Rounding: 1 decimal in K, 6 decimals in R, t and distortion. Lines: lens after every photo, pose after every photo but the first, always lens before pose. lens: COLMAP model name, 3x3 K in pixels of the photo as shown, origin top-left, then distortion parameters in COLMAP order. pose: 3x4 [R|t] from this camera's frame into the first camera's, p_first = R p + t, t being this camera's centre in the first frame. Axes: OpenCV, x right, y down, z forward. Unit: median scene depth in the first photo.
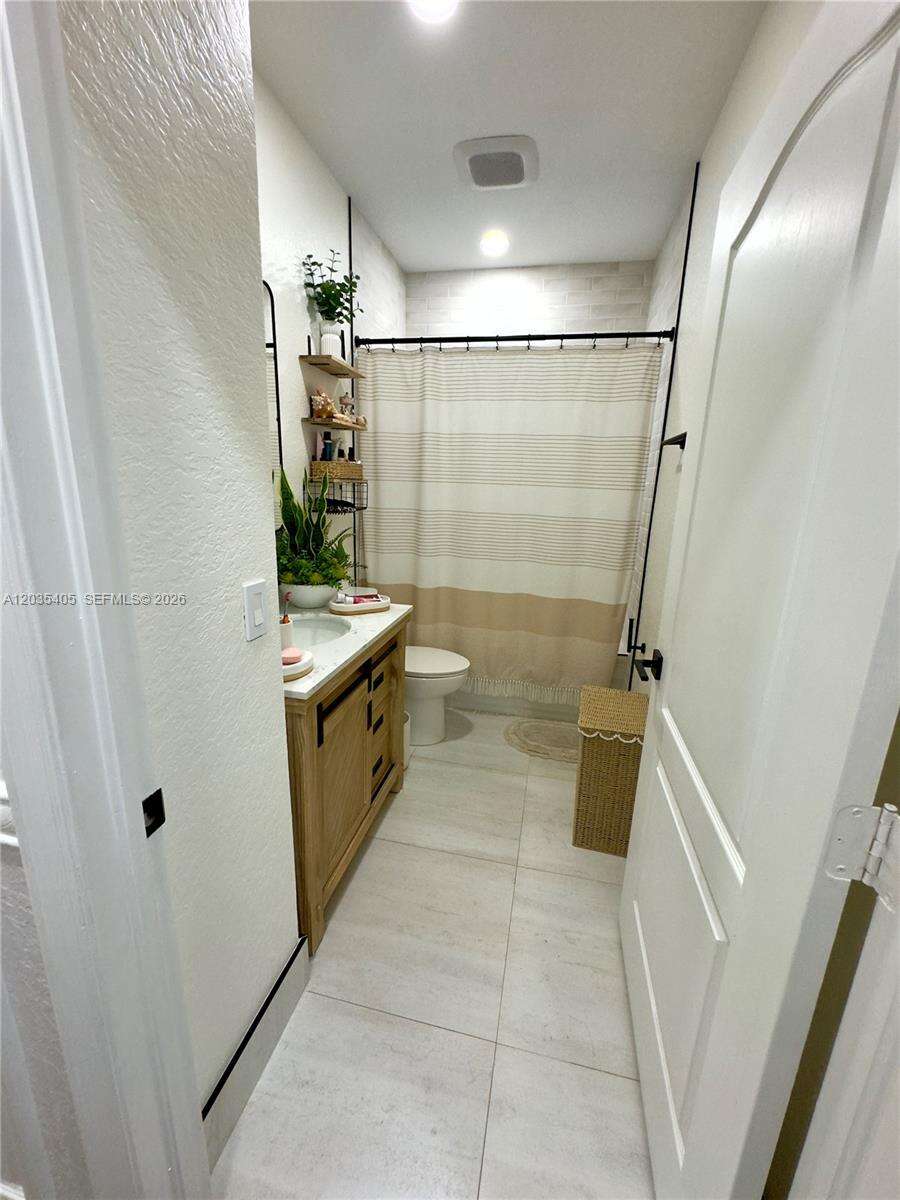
lens RADIAL K [[479.6, 0, 450.5], [0, 479.6, 600.3], [0, 0, 1]] dist [-0.006372, 0.001300]
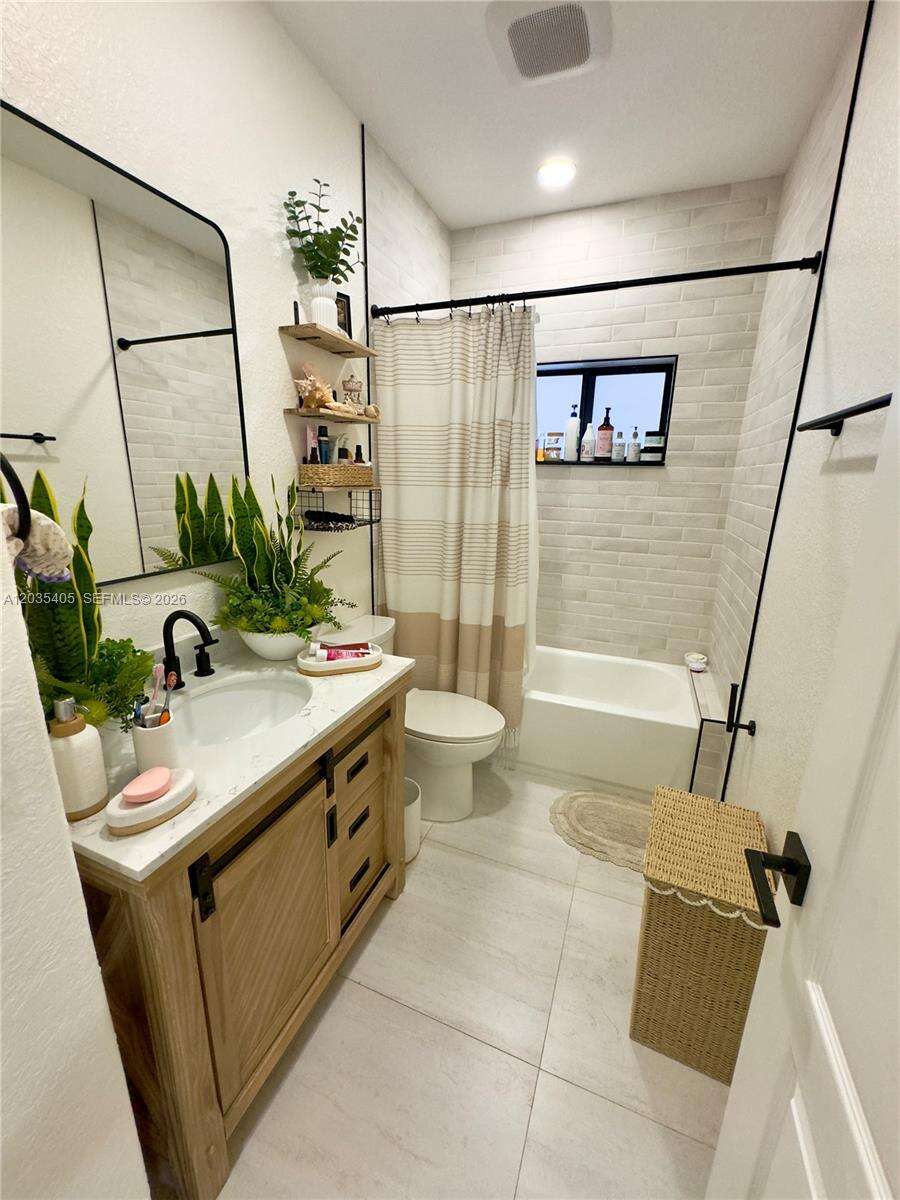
lens RADIAL K [[479.6, 0, 450.6], [0, 479.6, 601.2], [0, 0, 1]] dist [-0.006372, 0.001300]
pose [[0.986205, 0.028330, -0.163083, 0.087551], [-0.026494, 0.999559, 0.013425, -0.084778], [0.163392, -0.008919, 0.986521, 0.268393]]
